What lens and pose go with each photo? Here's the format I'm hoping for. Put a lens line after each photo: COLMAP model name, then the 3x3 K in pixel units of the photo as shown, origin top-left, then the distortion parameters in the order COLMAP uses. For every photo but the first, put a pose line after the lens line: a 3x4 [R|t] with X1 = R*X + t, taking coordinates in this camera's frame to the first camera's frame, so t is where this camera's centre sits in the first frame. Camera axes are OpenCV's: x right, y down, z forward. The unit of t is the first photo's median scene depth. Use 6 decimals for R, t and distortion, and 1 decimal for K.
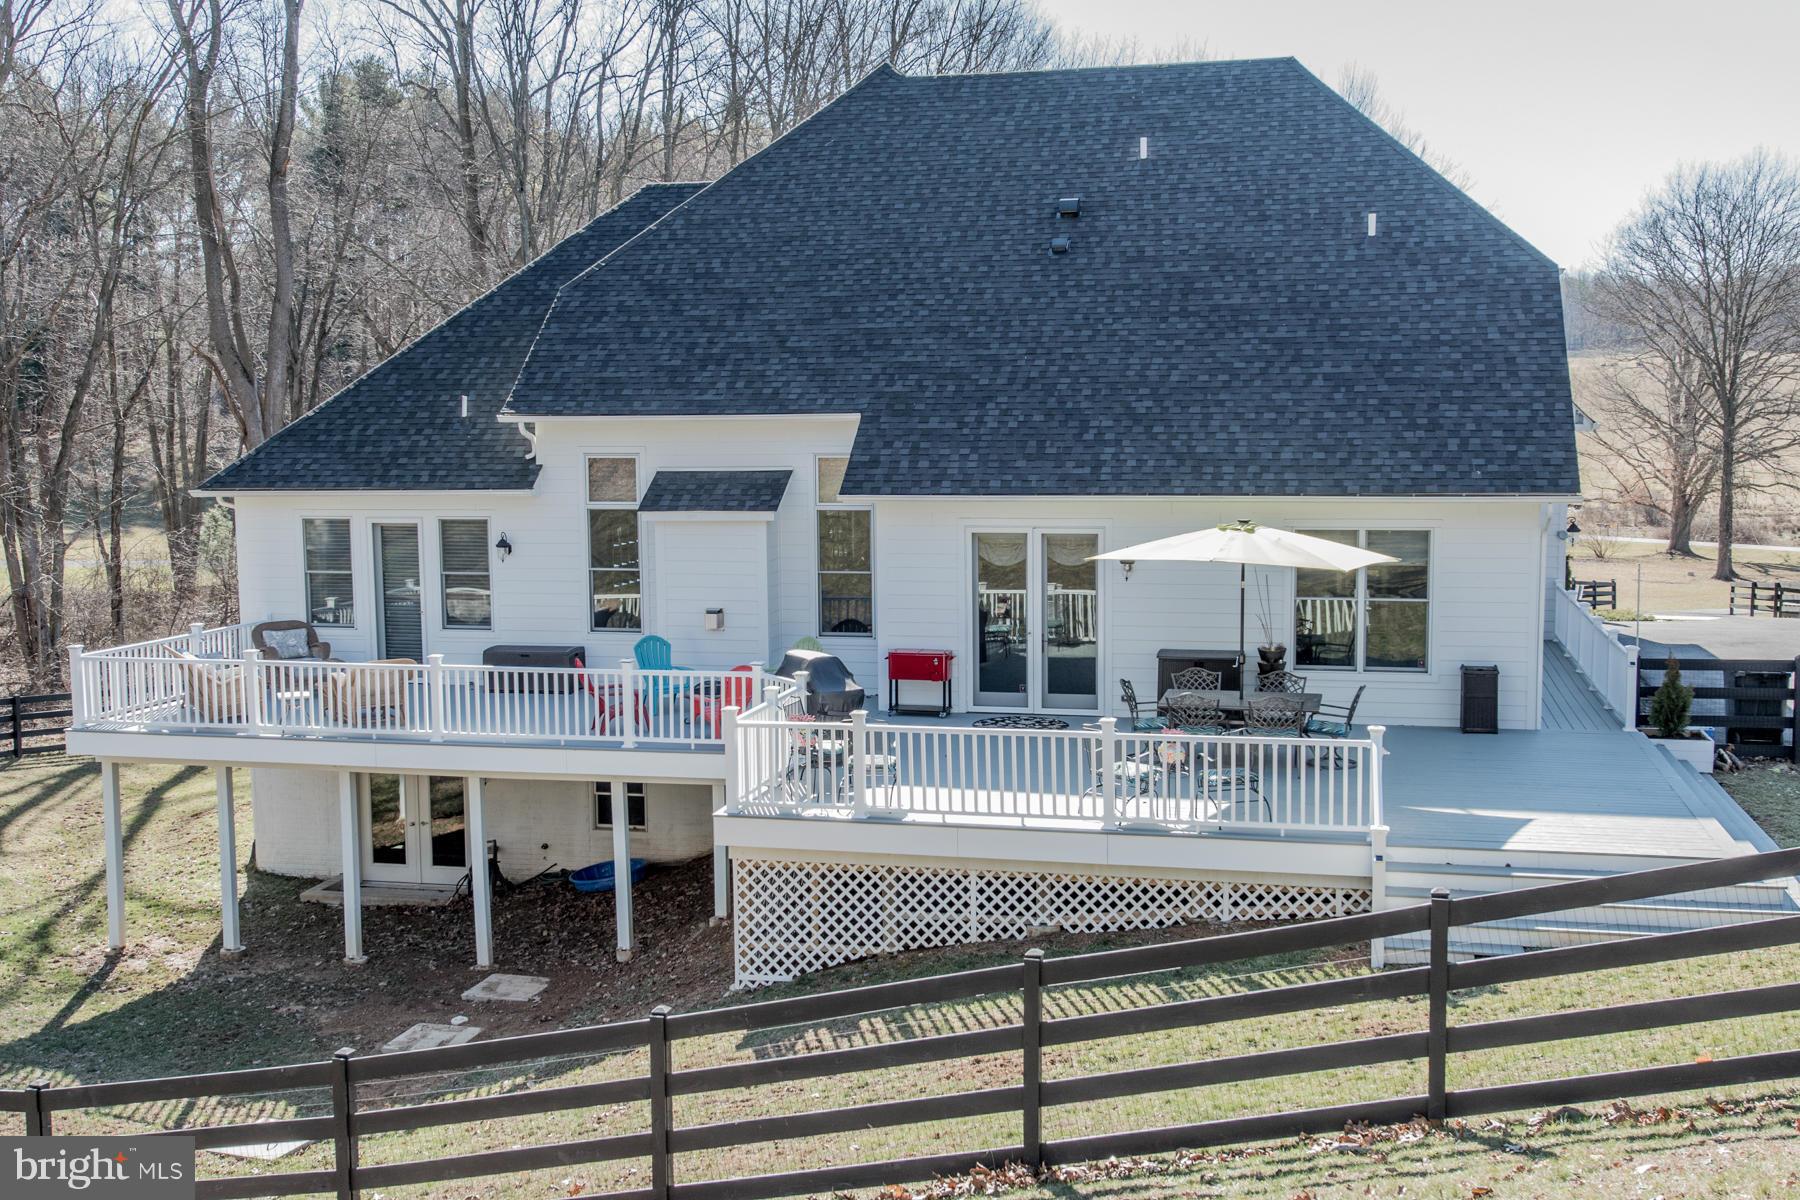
lens RADIAL K [[1799.7, 0, 900.0], [0, 1799.7, 600.0], [0, 0, 1]] dist [0.046912, 0.014513]
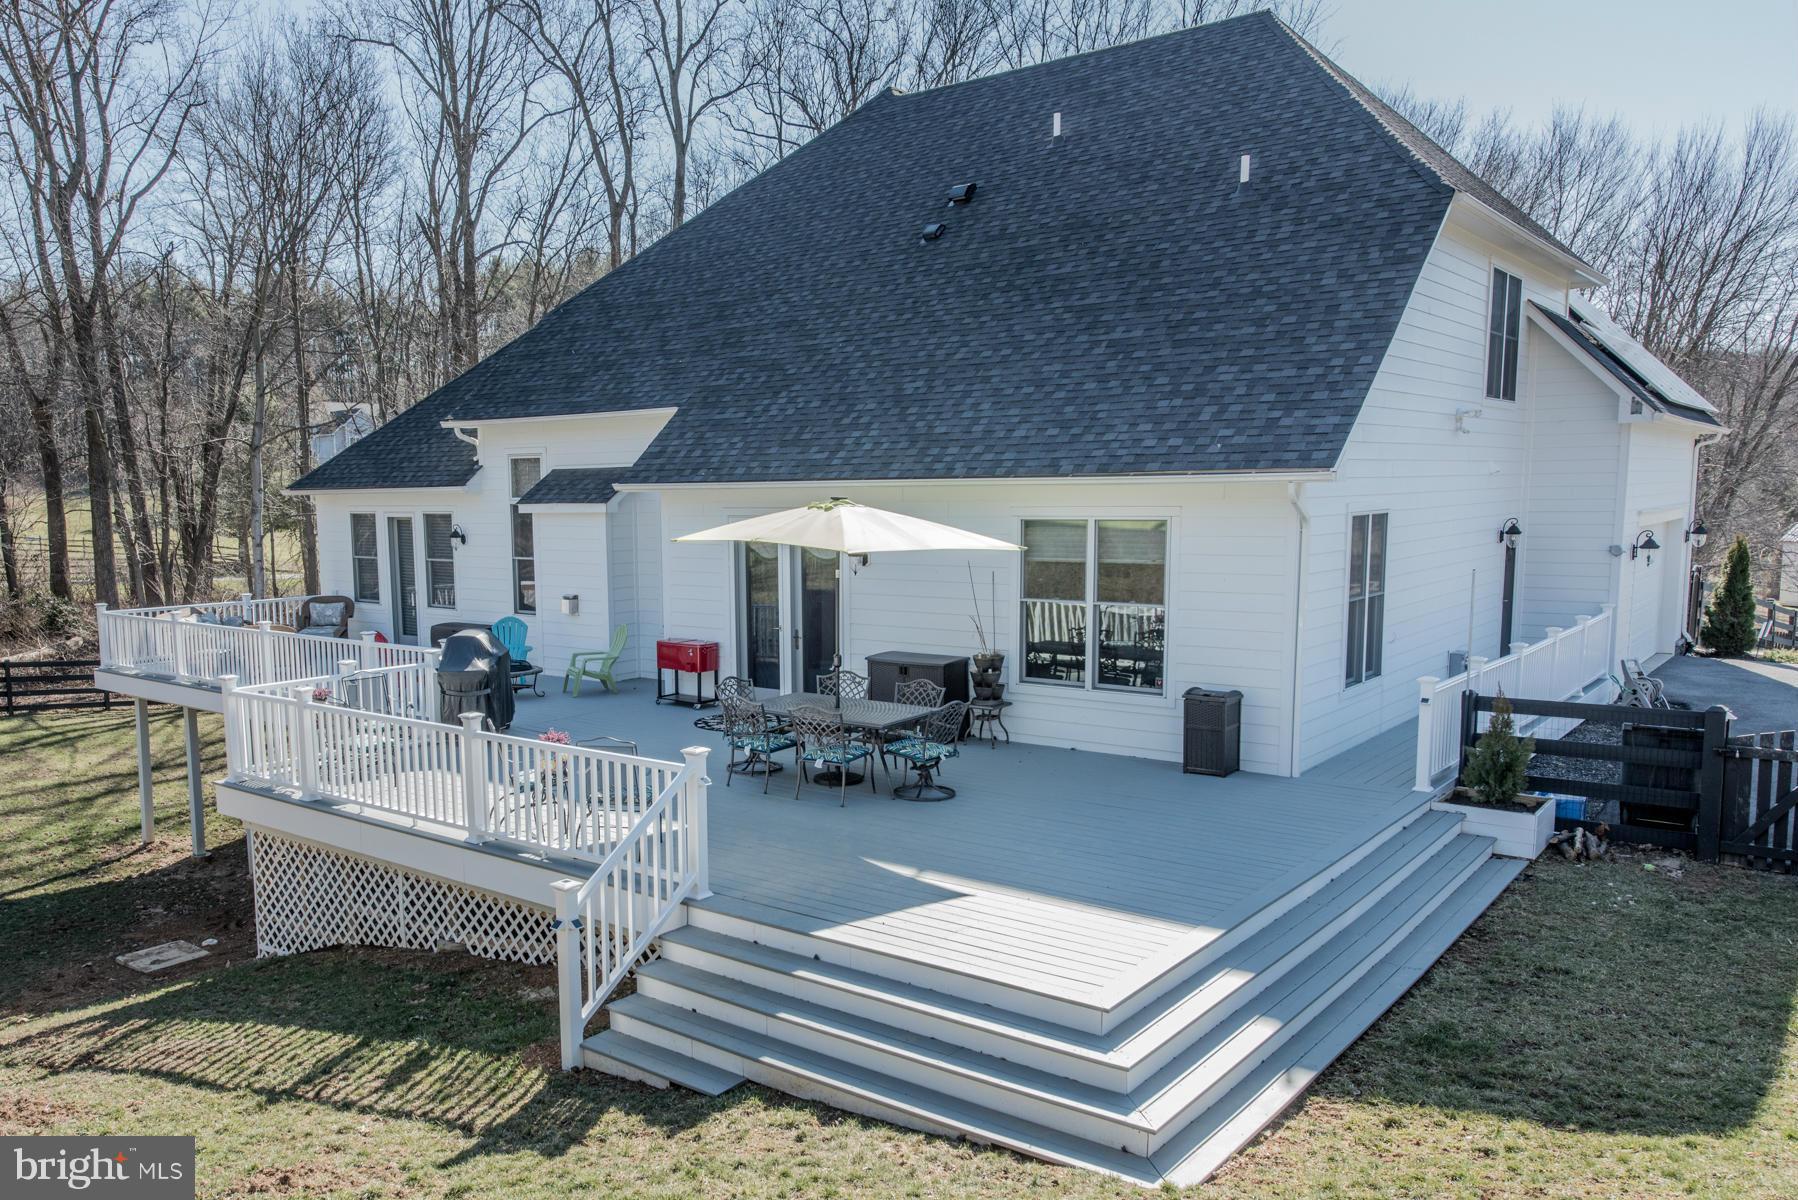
lens RADIAL K [[1368.4, 0, 672.5], [0, 1368.4, 603.9], [0, 0, 1]] dist [0.019335, 0.001039]
pose [[0.883371, 0.035407, -0.467336, 0.386233], [-0.036776, 0.999304, 0.006195, 0.003604], [0.467230, 0.011714, 0.884058, 0.352227]]
